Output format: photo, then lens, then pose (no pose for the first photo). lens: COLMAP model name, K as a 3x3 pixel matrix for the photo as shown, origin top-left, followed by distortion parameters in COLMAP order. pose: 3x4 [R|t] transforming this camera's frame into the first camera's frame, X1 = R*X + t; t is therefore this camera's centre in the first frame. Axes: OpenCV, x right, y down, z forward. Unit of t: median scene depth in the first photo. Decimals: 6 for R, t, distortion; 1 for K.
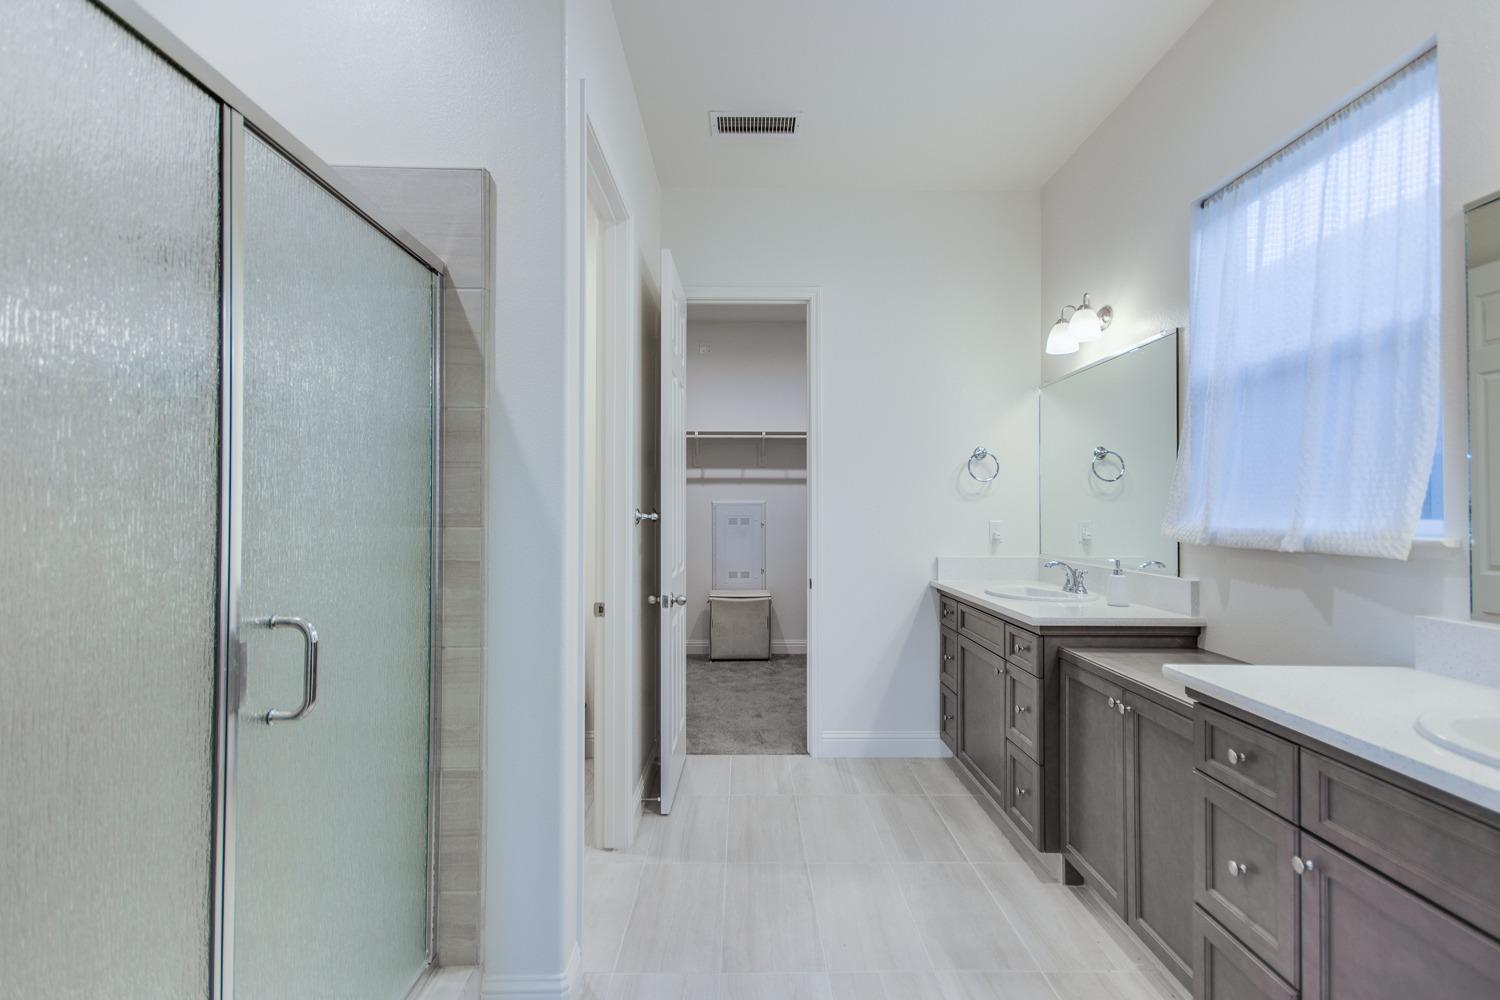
lens RADIAL K [[690.5, 0, 746.9], [0, 690.5, 505.5], [0, 0, 1]] dist [0.019569, -0.006523]
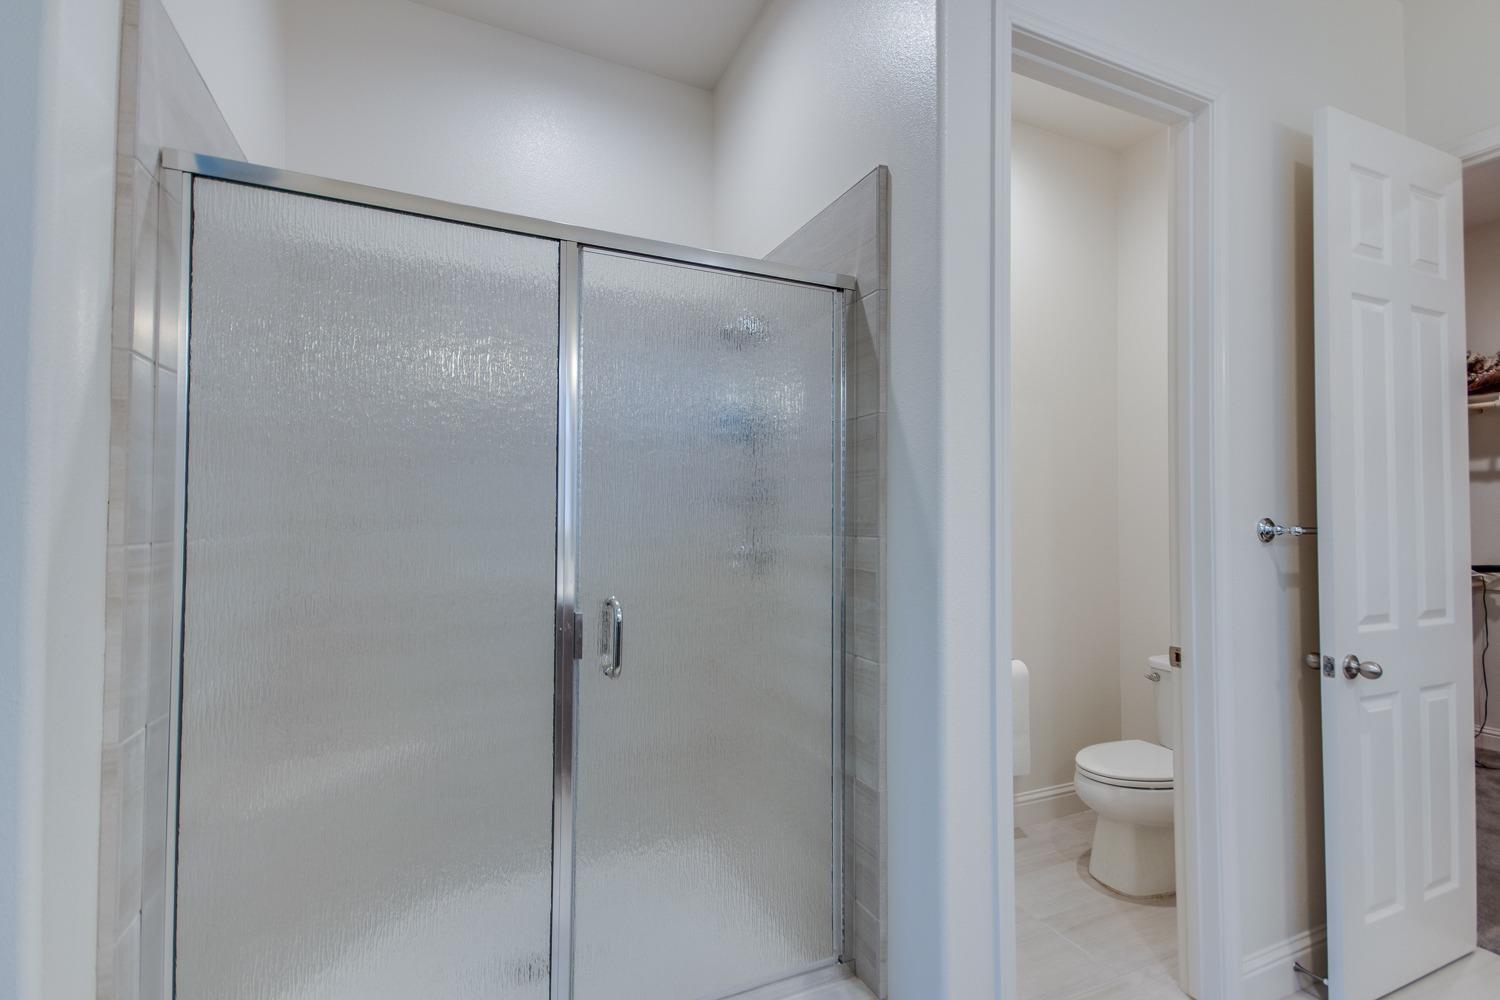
lens RADIAL K [[682.4, 0, 754.9], [0, 682.4, 505.7], [0, 0, 1]] dist [0.019625, -0.005795]
pose [[0.406523, -0.018158, -0.913460, 0.293920], [0.004663, 0.999831, -0.017800, 0.002442], [0.913629, 0.002977, 0.406539, 0.325783]]
